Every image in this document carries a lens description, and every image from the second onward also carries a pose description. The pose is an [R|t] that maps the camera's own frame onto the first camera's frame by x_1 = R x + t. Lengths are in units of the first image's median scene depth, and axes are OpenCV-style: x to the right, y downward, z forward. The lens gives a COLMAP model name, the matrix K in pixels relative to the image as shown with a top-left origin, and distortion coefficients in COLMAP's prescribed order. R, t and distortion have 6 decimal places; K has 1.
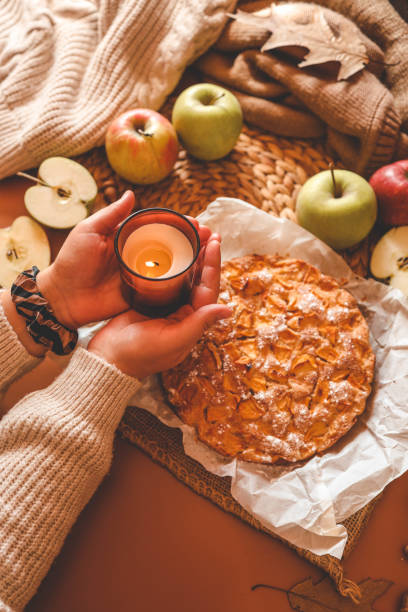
lens RADIAL K [[635.2, 0, 204.0], [0, 635.2, 306.0], [0, 0, 1]] dist [-0.084550, 0.084514]
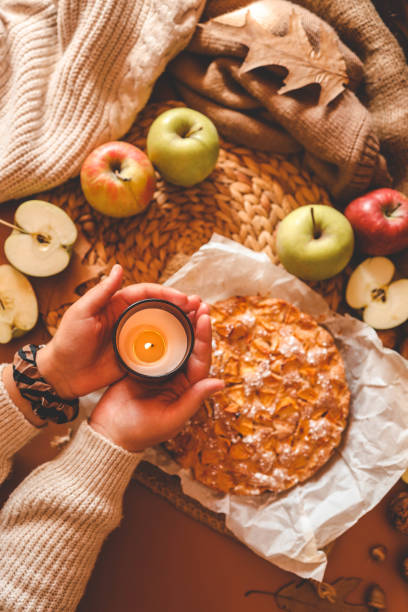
lens RADIAL K [[635.2, 0, 204.0], [0, 635.2, 306.0], [0, 0, 1]] dist [-0.084550, 0.084514]
pose [[0.995701, -0.053241, 0.075792, -0.057161], [0.032044, 0.965762, 0.257445, -0.351342], [-0.086904, -0.253909, 0.963316, -0.000494]]
